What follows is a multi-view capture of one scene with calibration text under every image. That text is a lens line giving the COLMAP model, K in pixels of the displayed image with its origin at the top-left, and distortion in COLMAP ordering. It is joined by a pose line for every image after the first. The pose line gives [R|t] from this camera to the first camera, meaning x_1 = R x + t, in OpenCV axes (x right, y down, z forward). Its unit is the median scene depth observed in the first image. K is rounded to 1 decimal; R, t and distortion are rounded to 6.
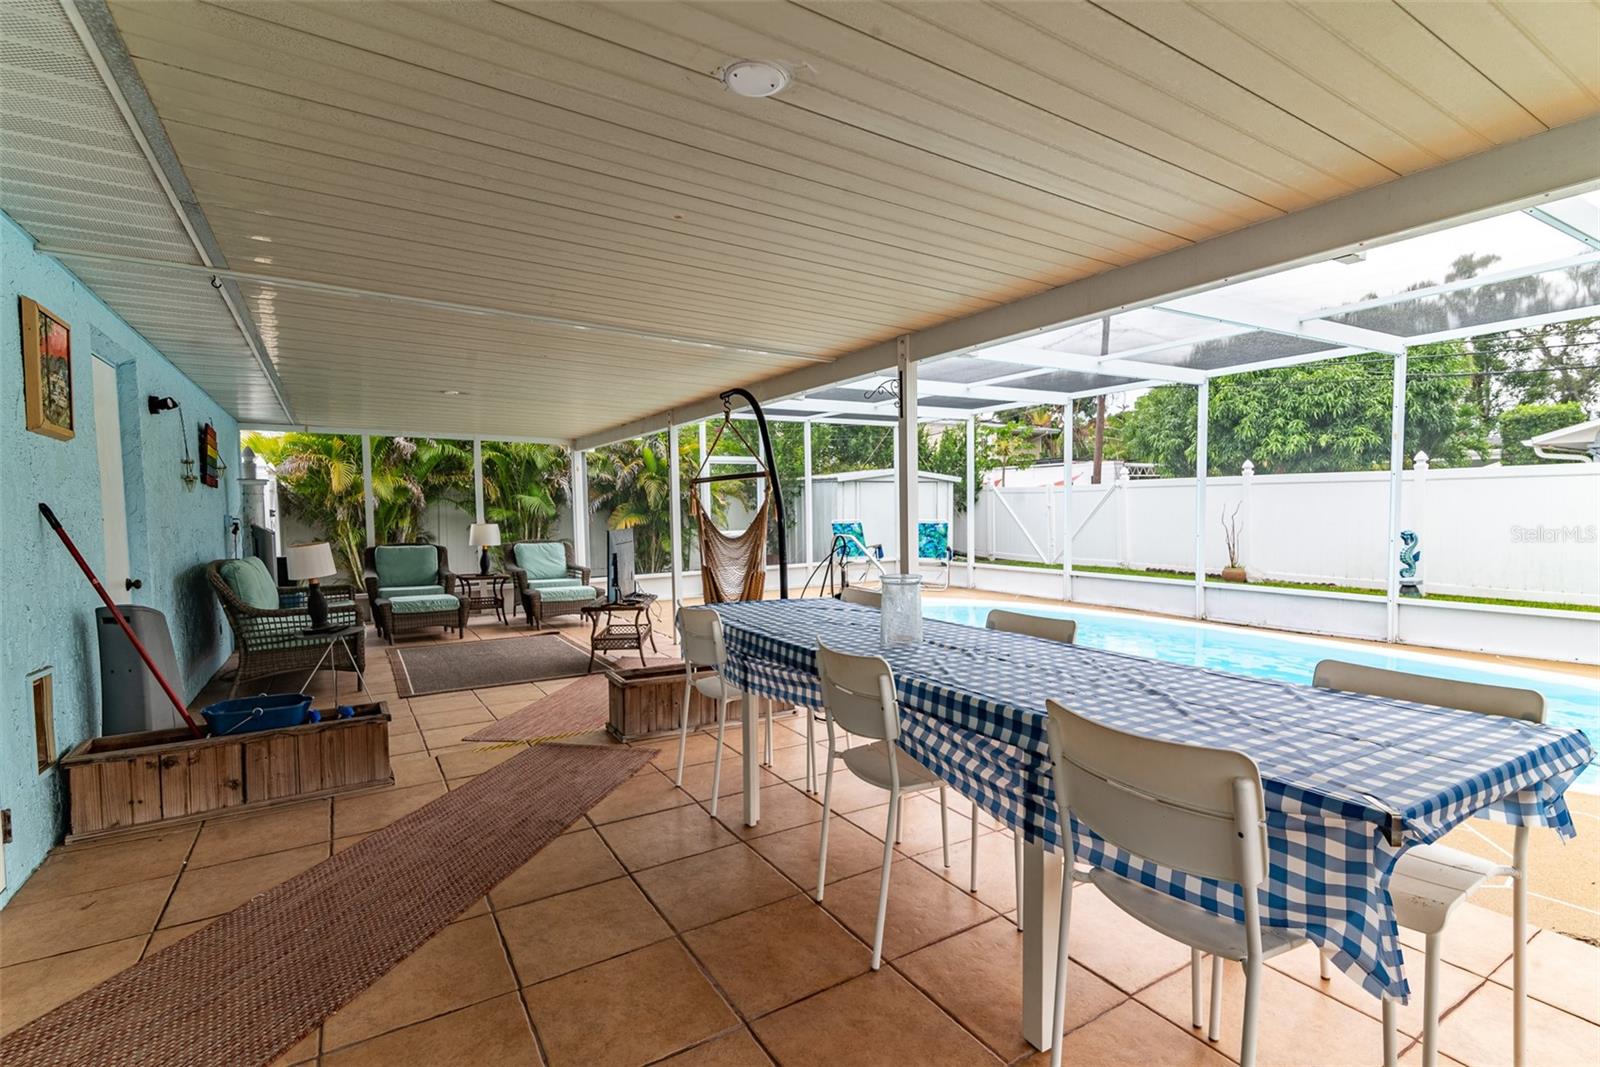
lens RADIAL K [[738.9, 0, 800.0], [0, 738.9, 533.5], [0, 0, 1]] dist [0.015318, -0.000092]
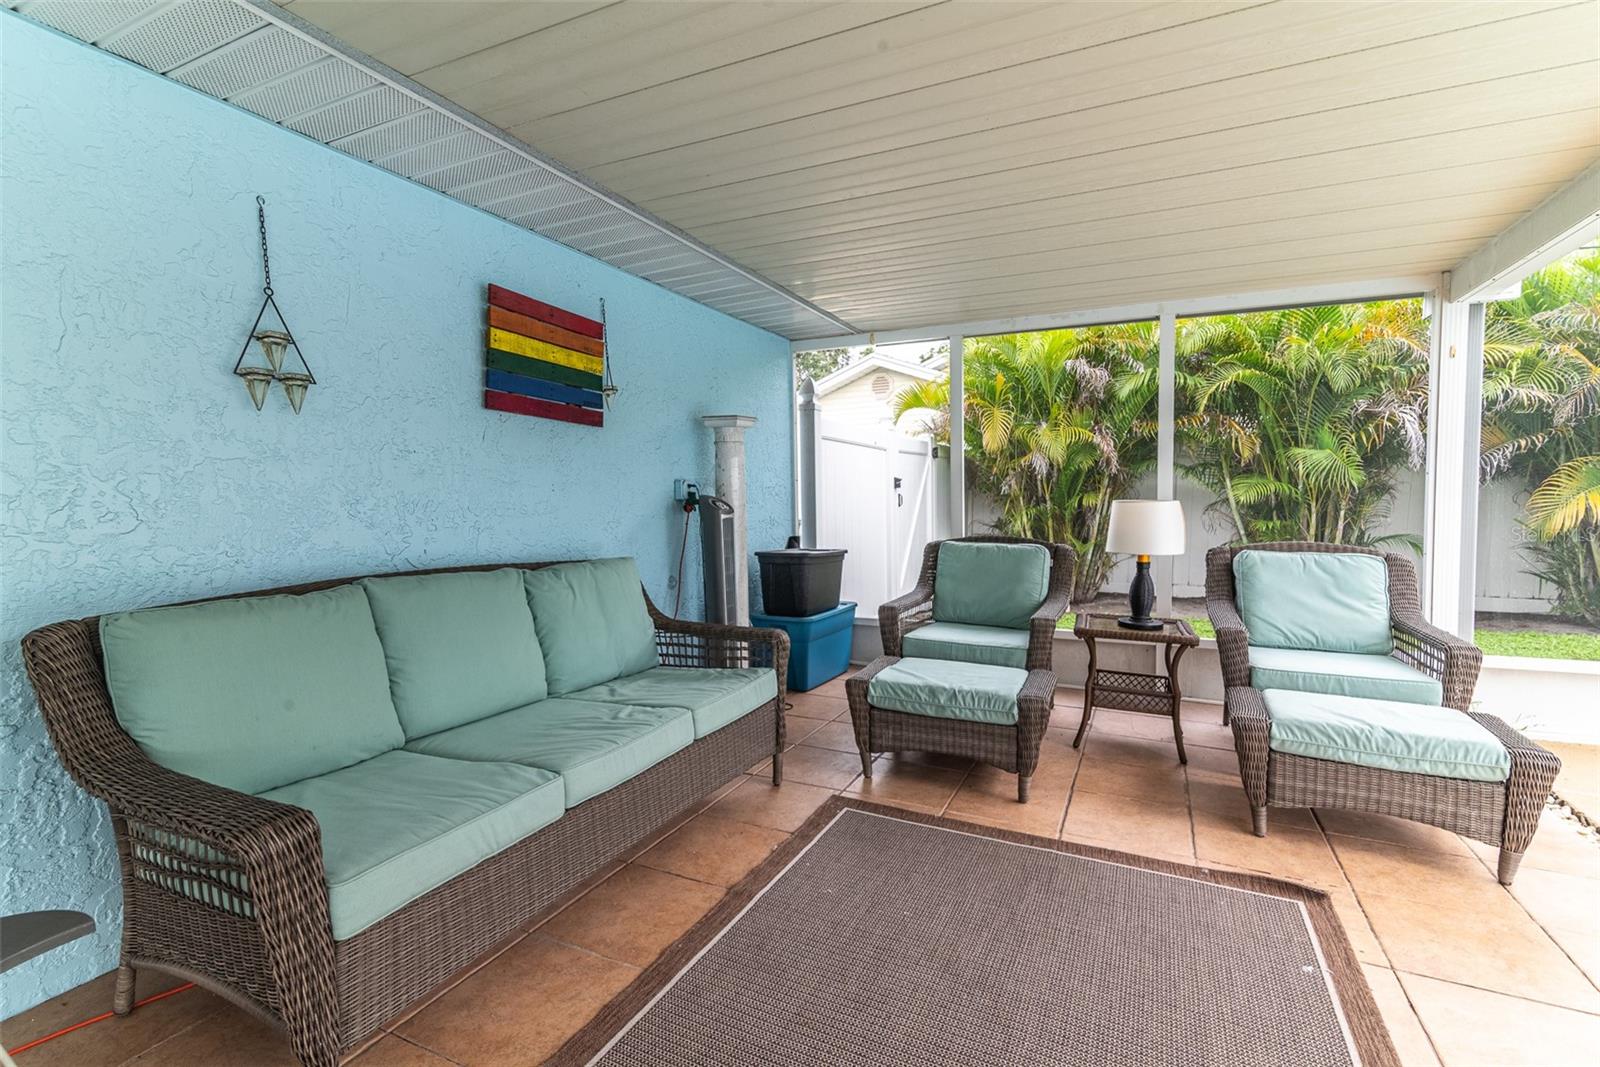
lens RADIAL K [[738.9, 0, 800.0], [0, 738.9, 533.5], [0, 0, 1]] dist [0.015318, -0.000092]
pose [[0.539852, 0.046057, -0.840499, -0.135707], [-0.025080, 0.998939, 0.038630, -0.003436], [0.841386, 0.000225, 0.540434, 0.454708]]
